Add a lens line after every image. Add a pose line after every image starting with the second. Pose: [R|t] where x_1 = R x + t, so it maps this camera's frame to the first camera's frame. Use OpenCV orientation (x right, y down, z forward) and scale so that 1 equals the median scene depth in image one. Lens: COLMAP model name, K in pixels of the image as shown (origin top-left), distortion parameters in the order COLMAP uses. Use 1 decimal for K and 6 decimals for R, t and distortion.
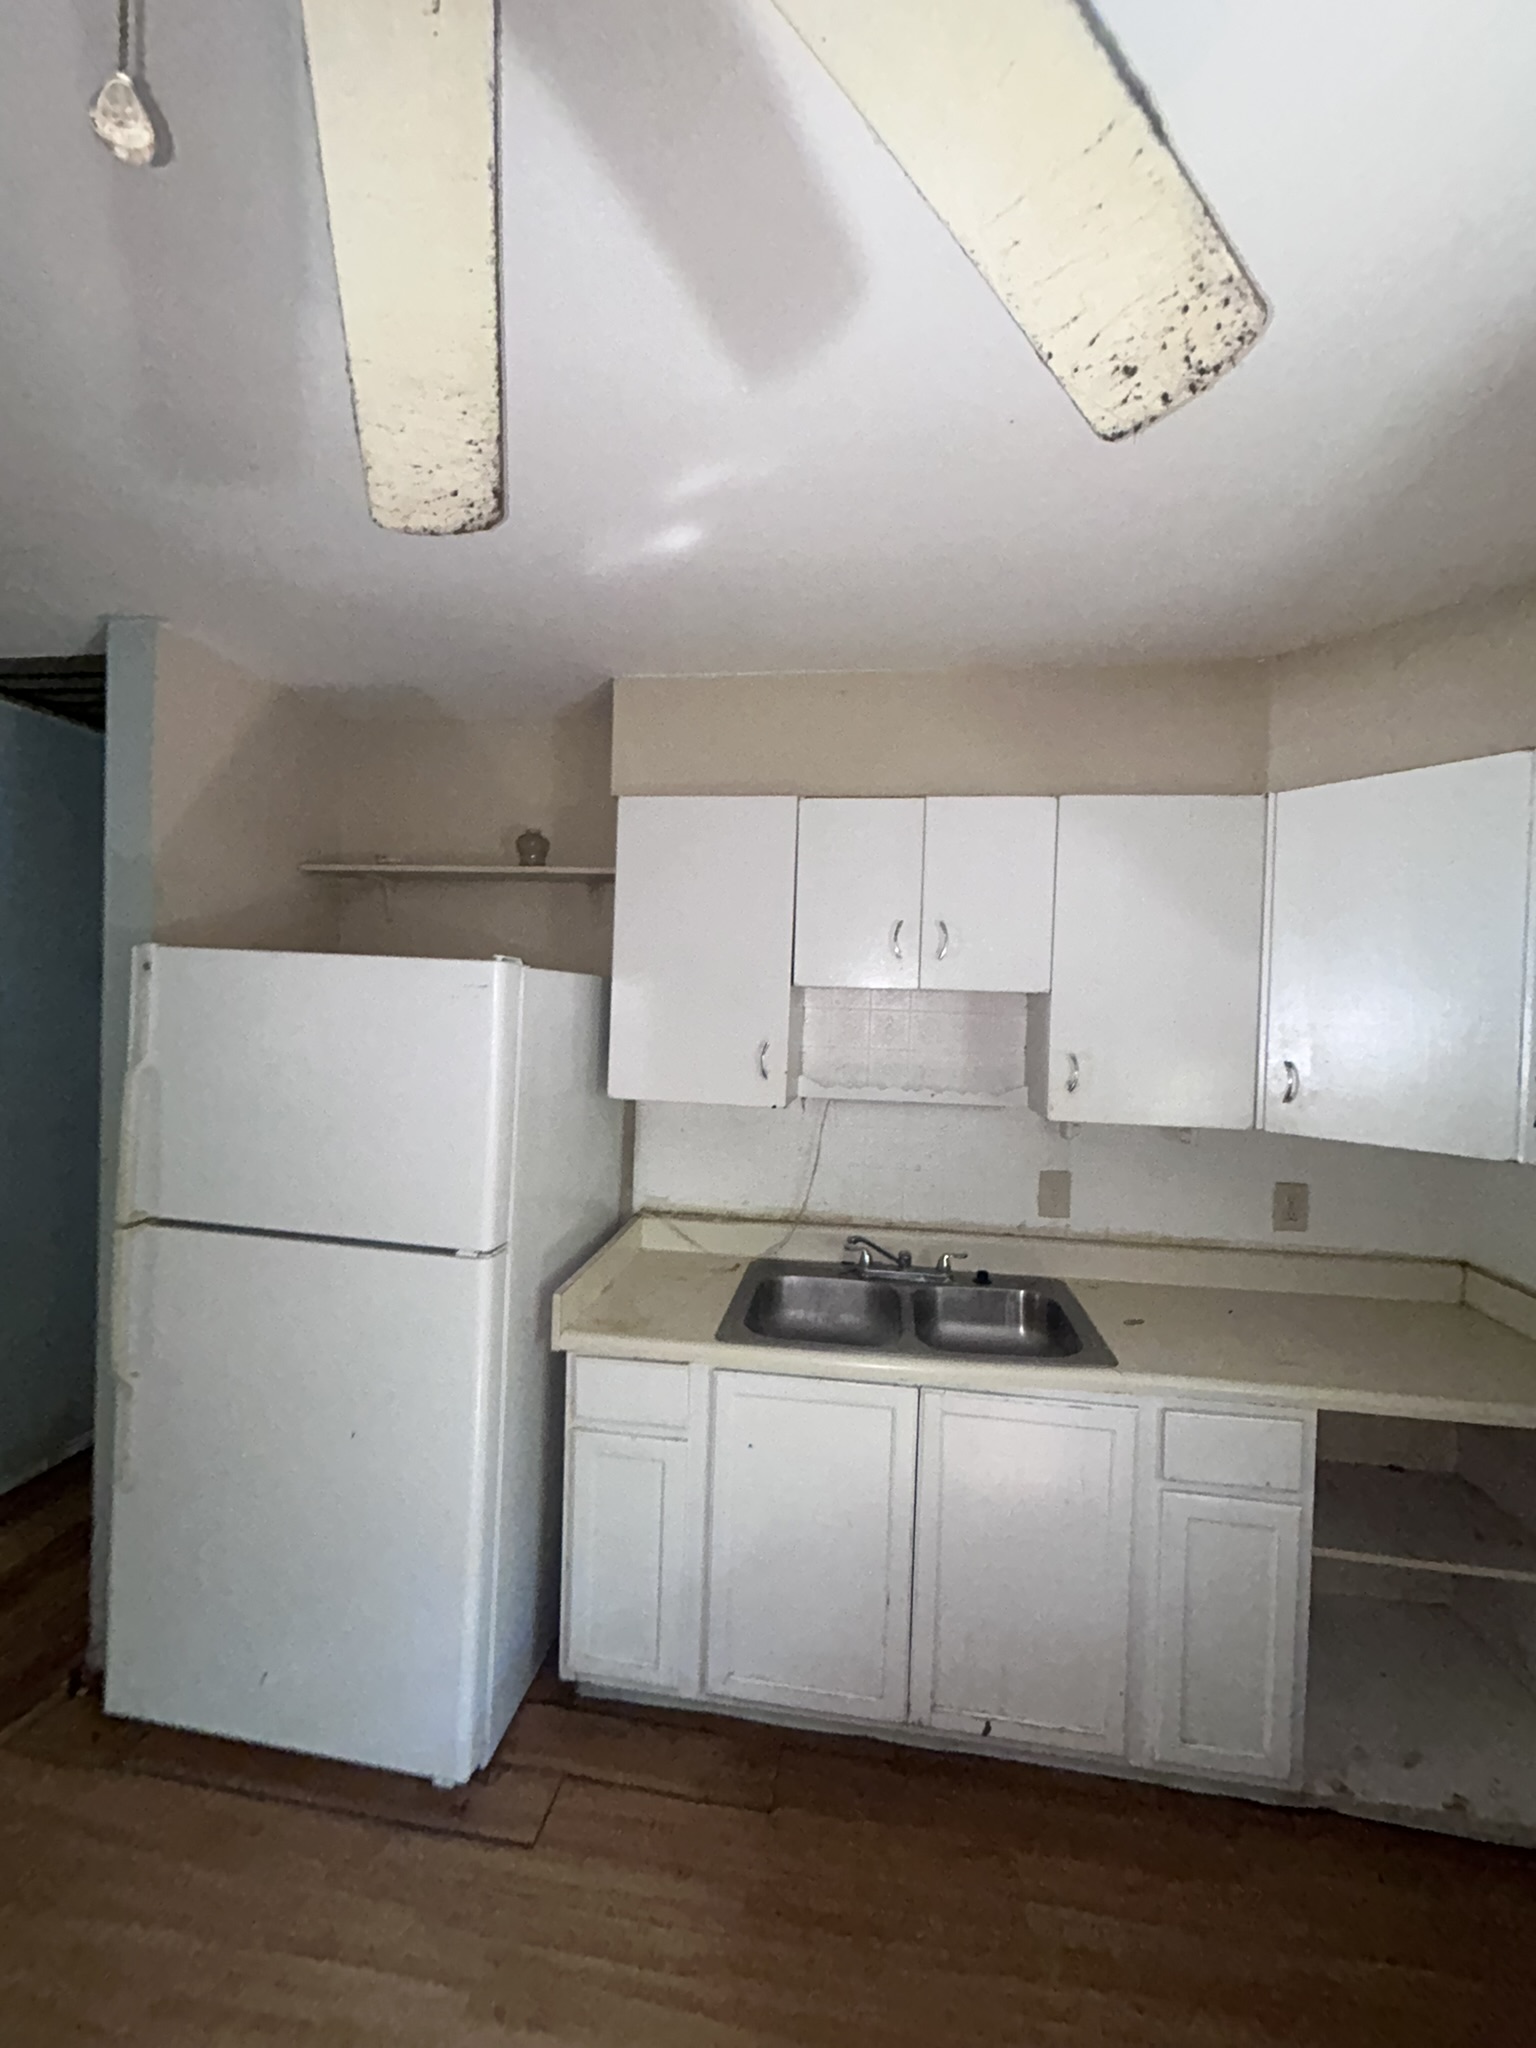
lens RADIAL K [[836.0, 0, 775.1], [0, 836.0, 1020.5], [0, 0, 1]] dist [-0.002816, 0.001890]
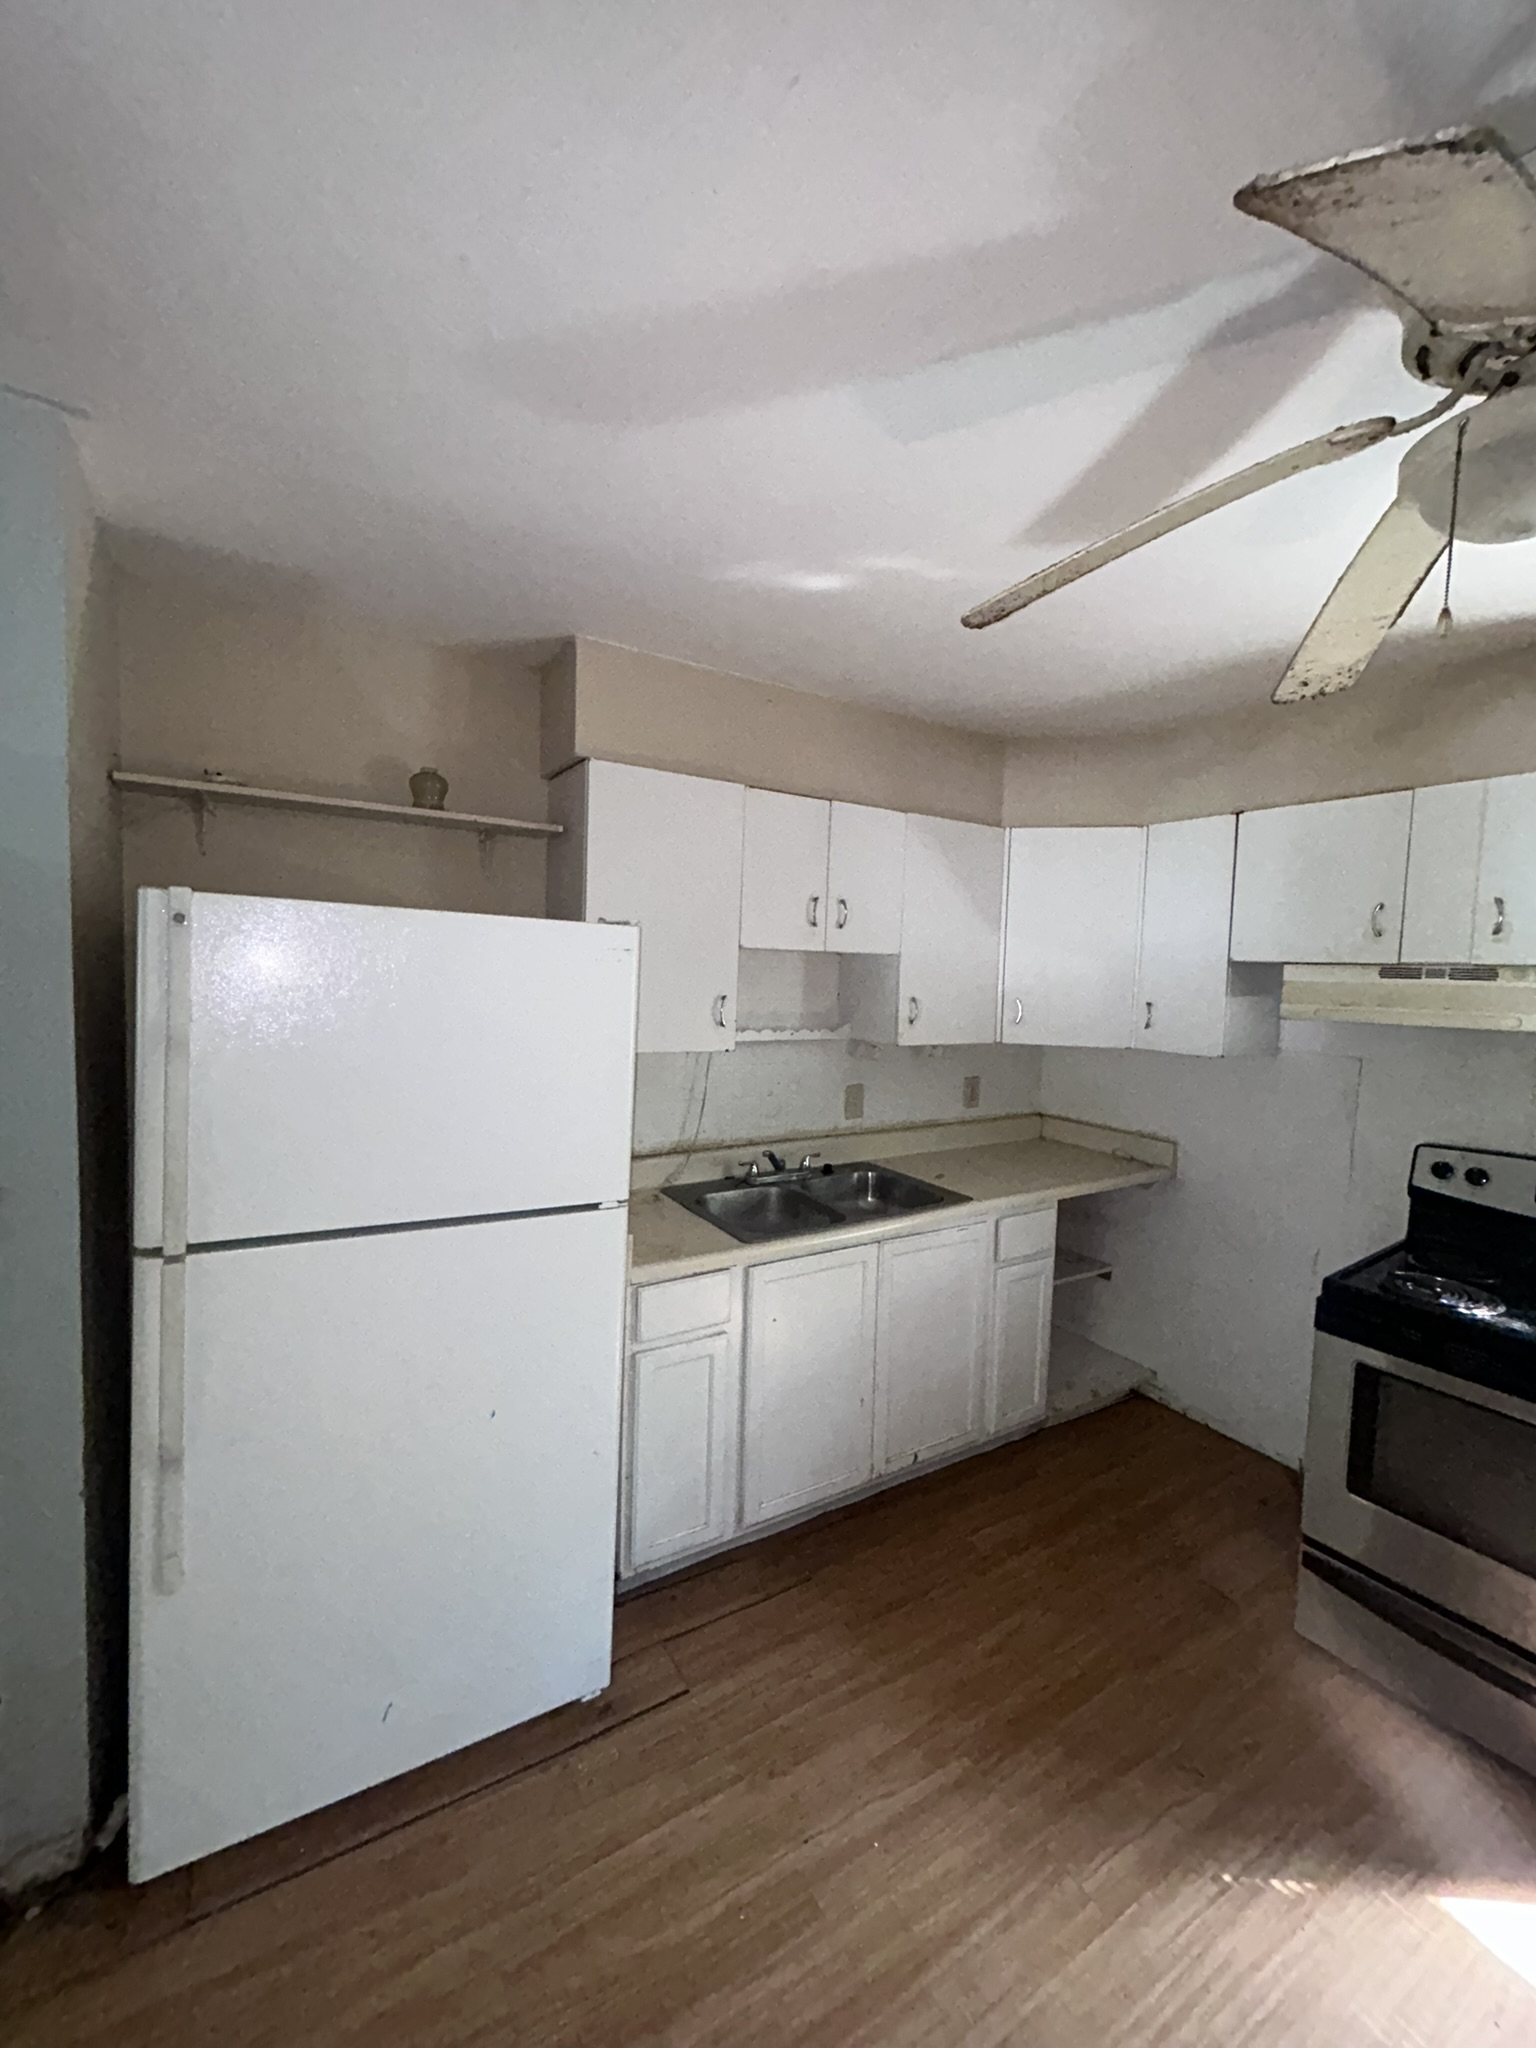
lens RADIAL K [[836.0, 0, 772.7], [0, 836.0, 1022.1], [0, 0, 1]] dist [-0.002816, 0.001890]
pose [[0.768018, -0.049017, 0.638550, -0.723252], [0.004534, 0.997458, 0.071113, -0.020455], [-0.640412, -0.051721, 0.766288, 0.062739]]
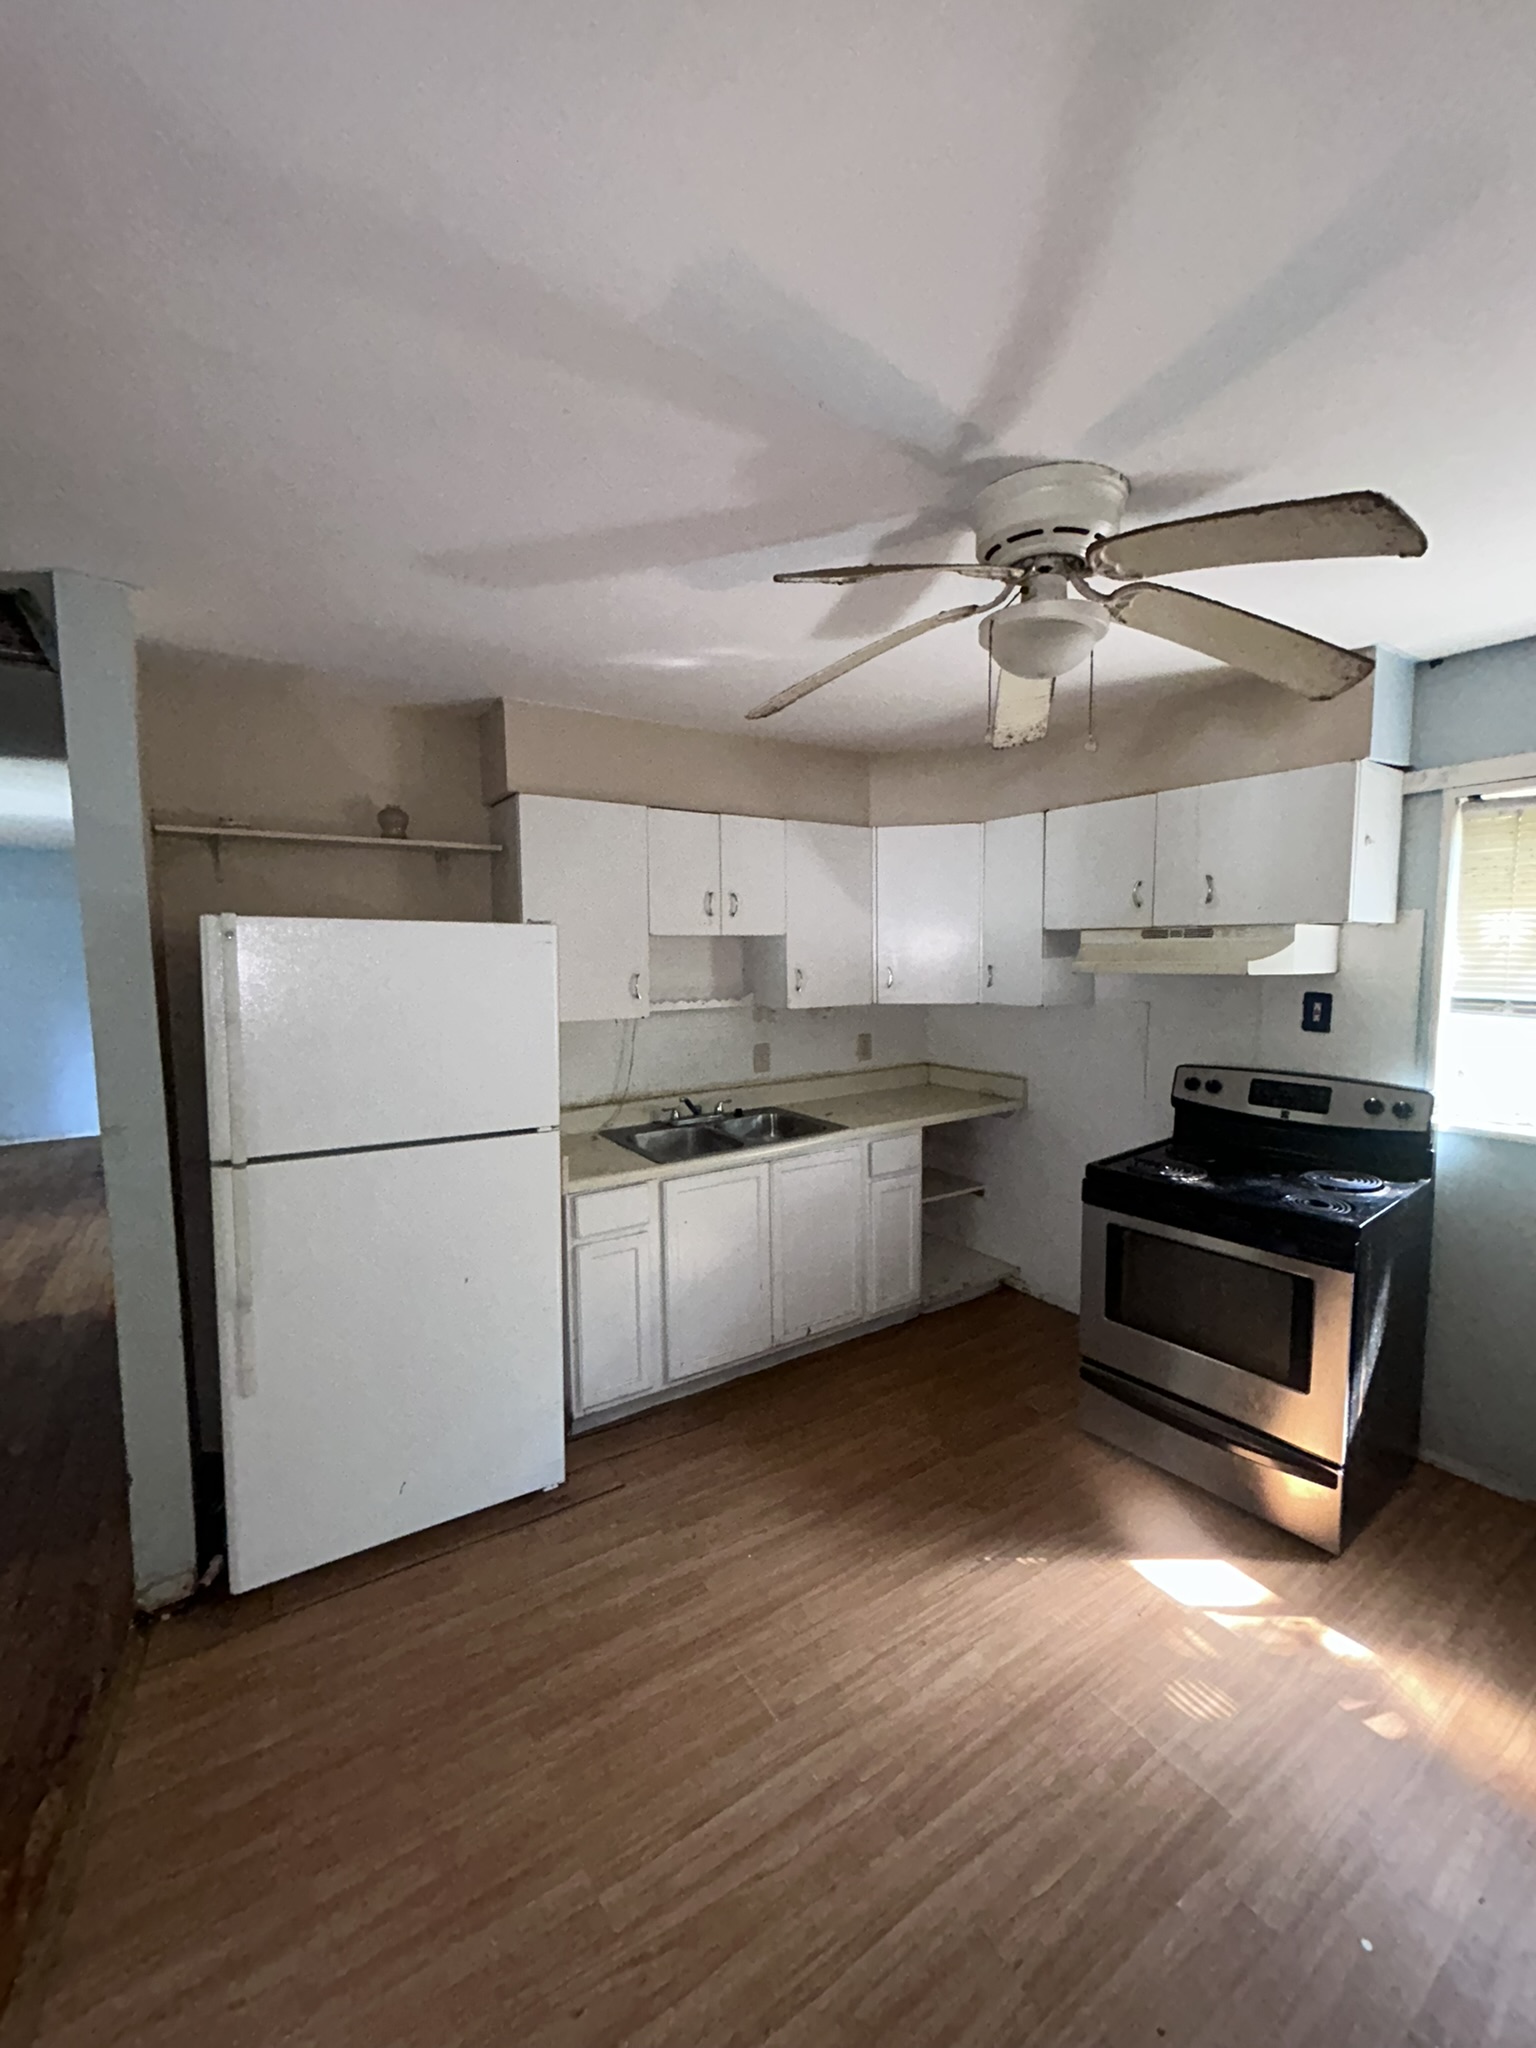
lens RADIAL K [[836.0, 0, 774.4], [0, 836.0, 1023.1], [0, 0, 1]] dist [-0.002816, 0.001890]
pose [[0.744610, -0.098482, 0.660194, -0.836224], [0.046427, 0.994302, 0.095959, -0.019193], [-0.665883, -0.040802, 0.744940, -0.272394]]
